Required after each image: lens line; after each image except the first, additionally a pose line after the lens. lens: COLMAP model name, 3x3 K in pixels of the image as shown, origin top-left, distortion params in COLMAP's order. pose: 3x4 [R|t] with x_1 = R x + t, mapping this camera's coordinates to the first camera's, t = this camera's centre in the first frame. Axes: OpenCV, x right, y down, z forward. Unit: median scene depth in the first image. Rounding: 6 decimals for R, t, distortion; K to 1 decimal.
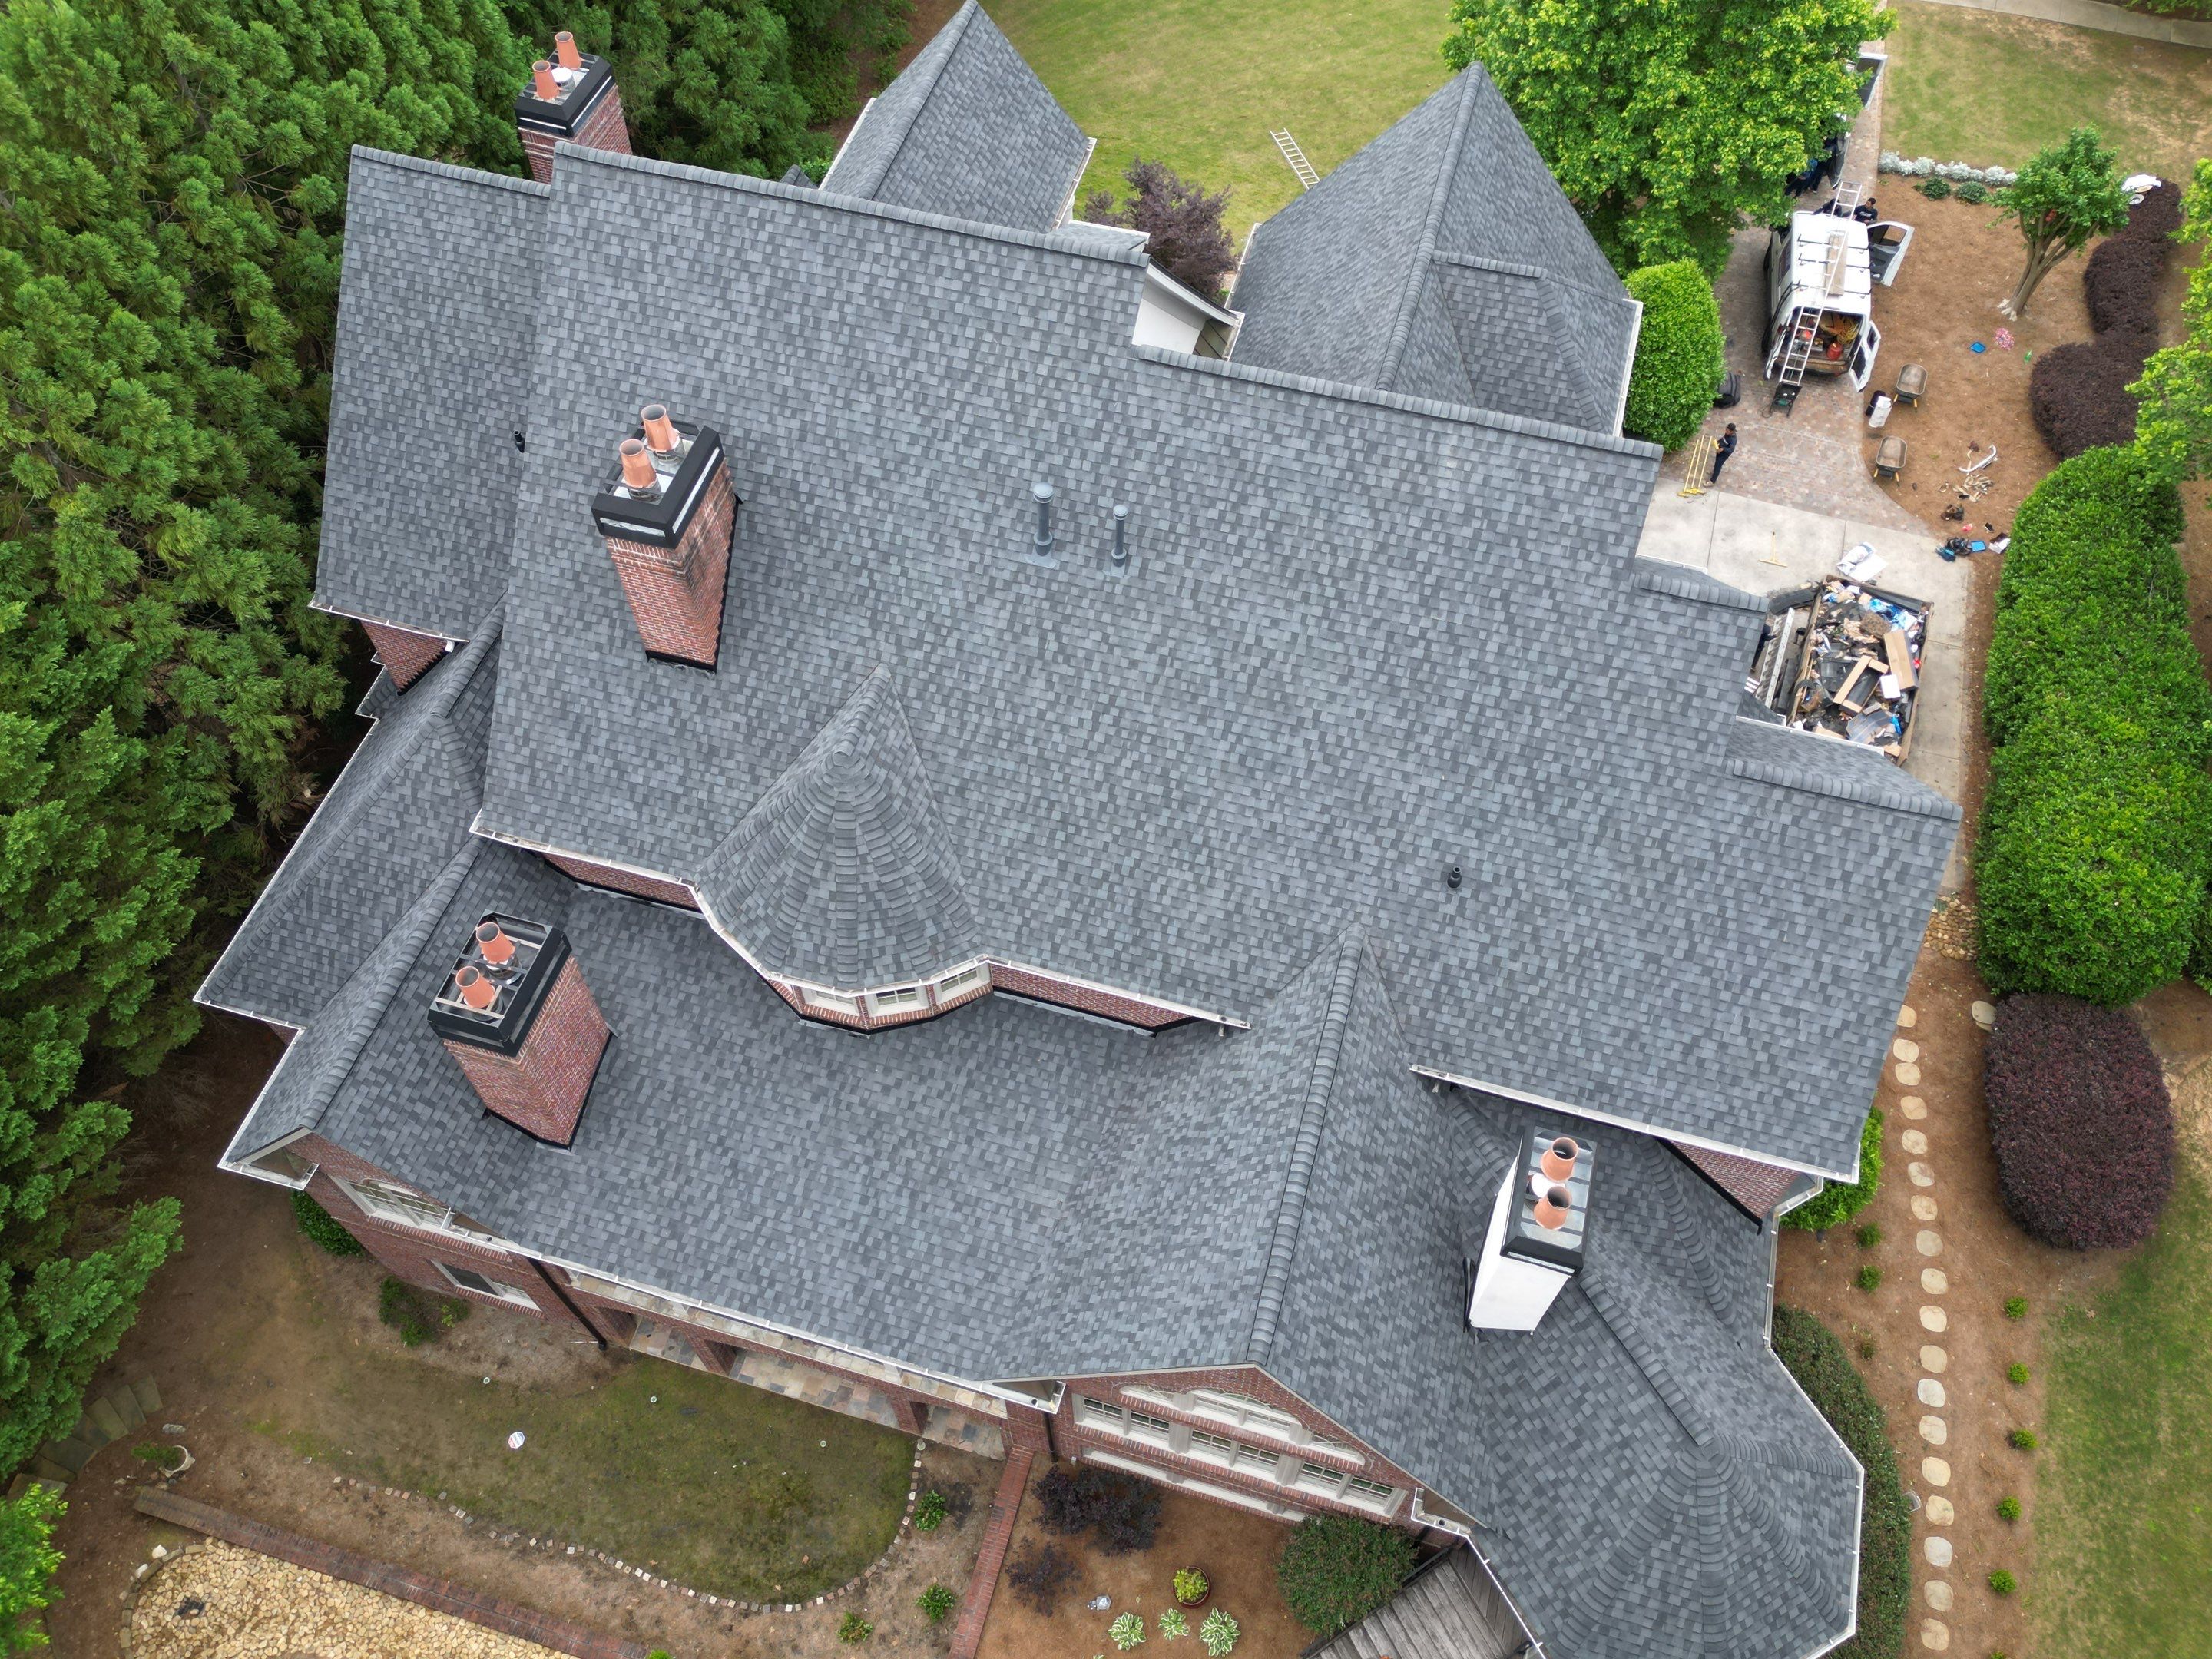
lens RADIAL K [[1738.0, 0, 1106.0], [0, 1738.0, 829.5], [0, 0, 1]] dist [0.069325, -0.061681]
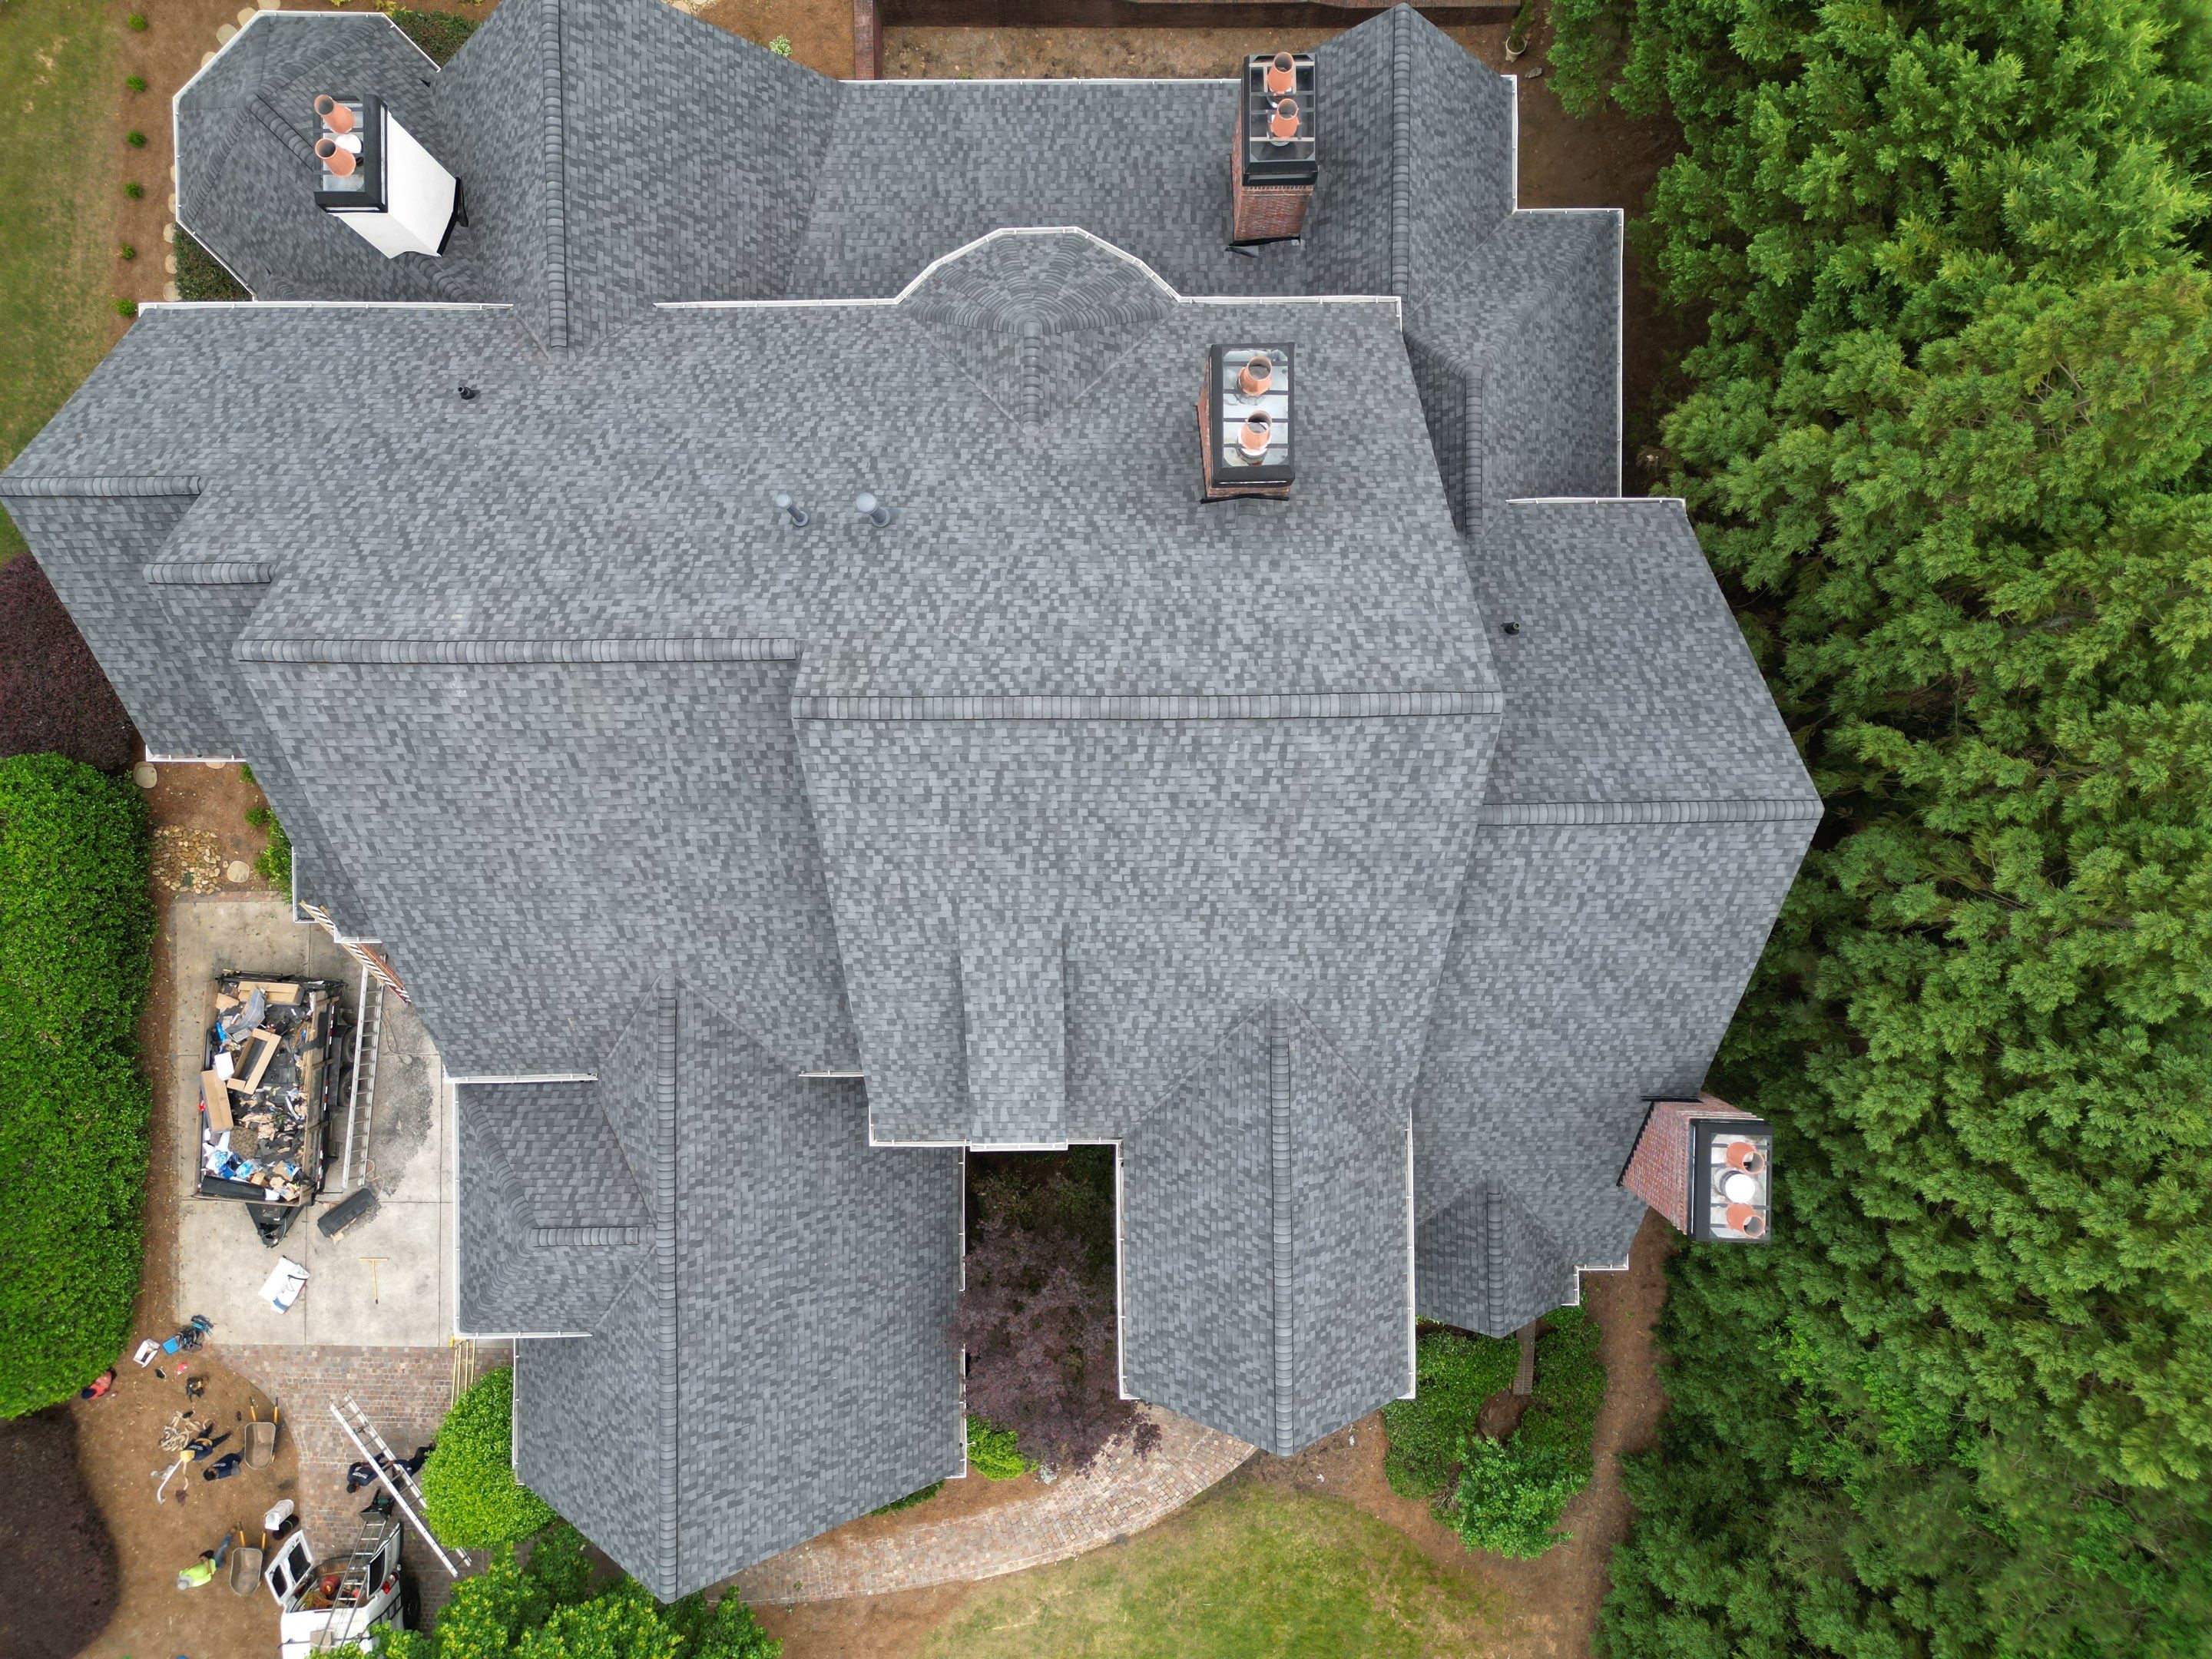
lens RADIAL K [[1530.7, 0, 1107.8], [0, 1530.7, 839.4], [0, 0, 1]] dist [0.039319, -0.036280]
pose [[-0.958886, 0.283742, 0.005373, -0.090841], [-0.237076, -0.811301, 0.534402, -0.653636], [0.155992, 0.511157, 0.845213, 0.307117]]
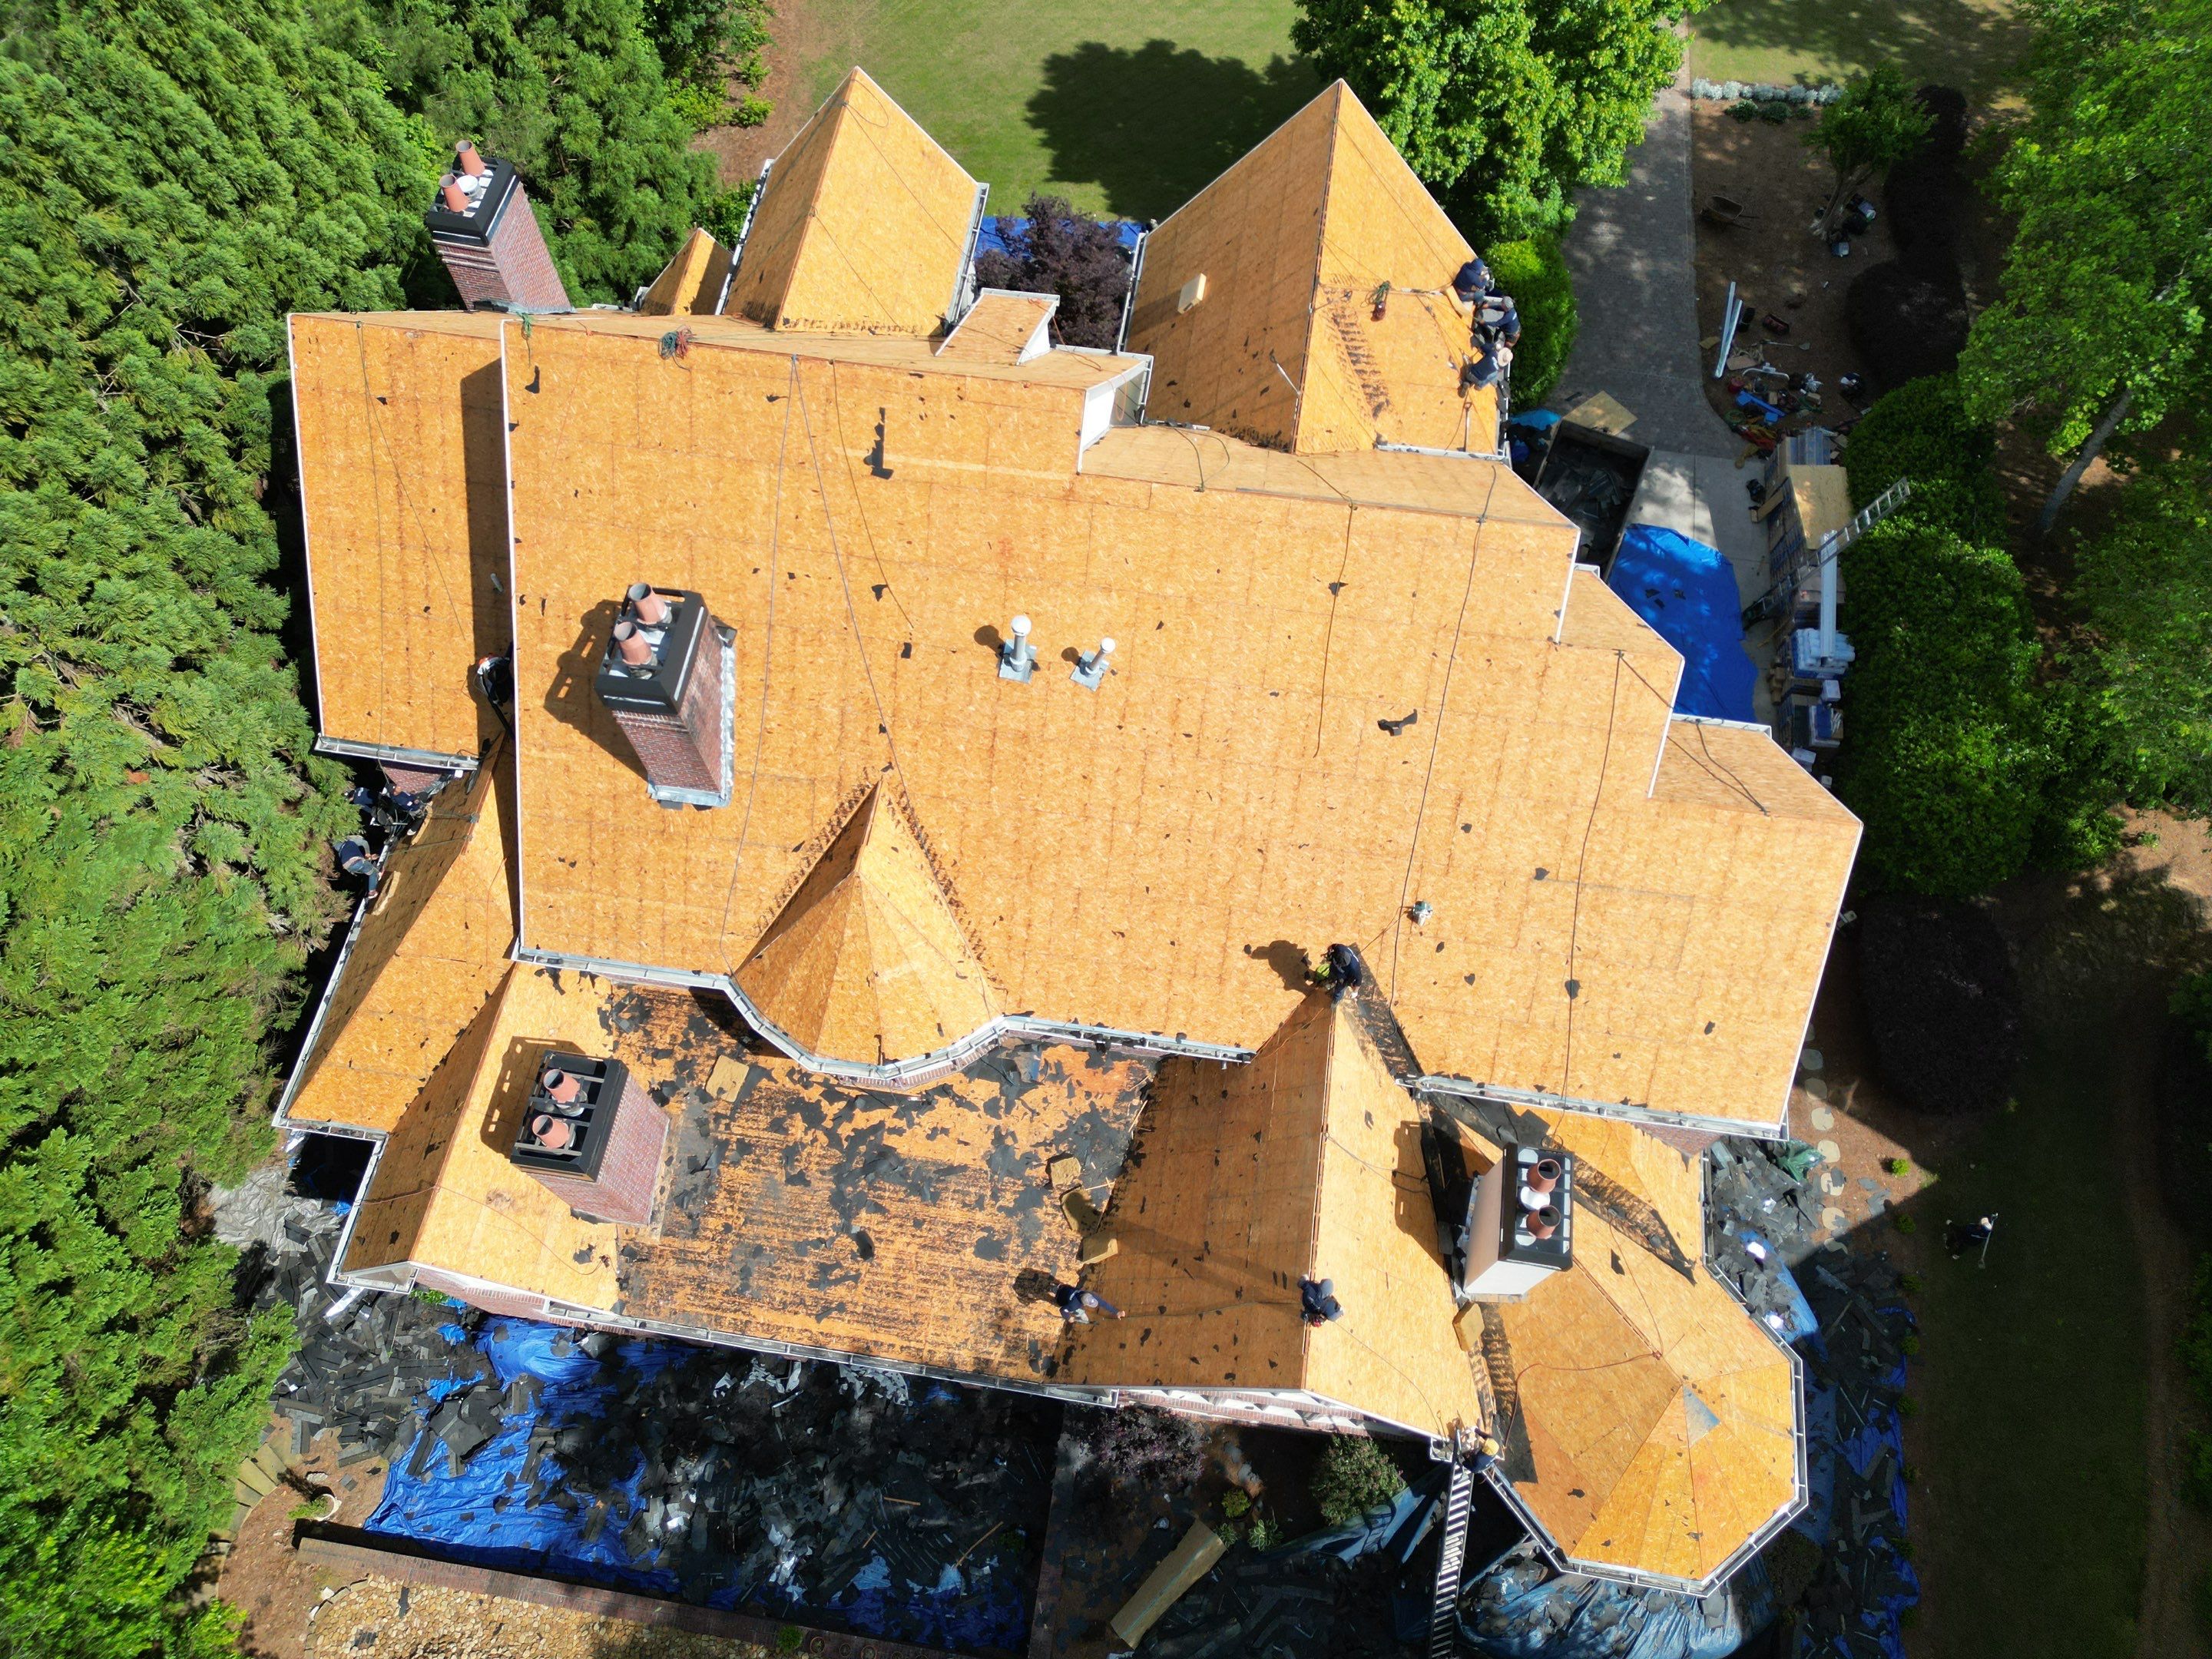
lens RADIAL K [[1534.9, 0, 1093.3], [0, 1534.9, 833.8], [0, 0, 1]] dist [0.033412, -0.002638]
pose [[0.991961, -0.116221, 0.050058, -0.039784], [0.108932, 0.985565, 0.129596, -0.137536], [-0.064397, -0.123101, 0.990303, 0.039230]]
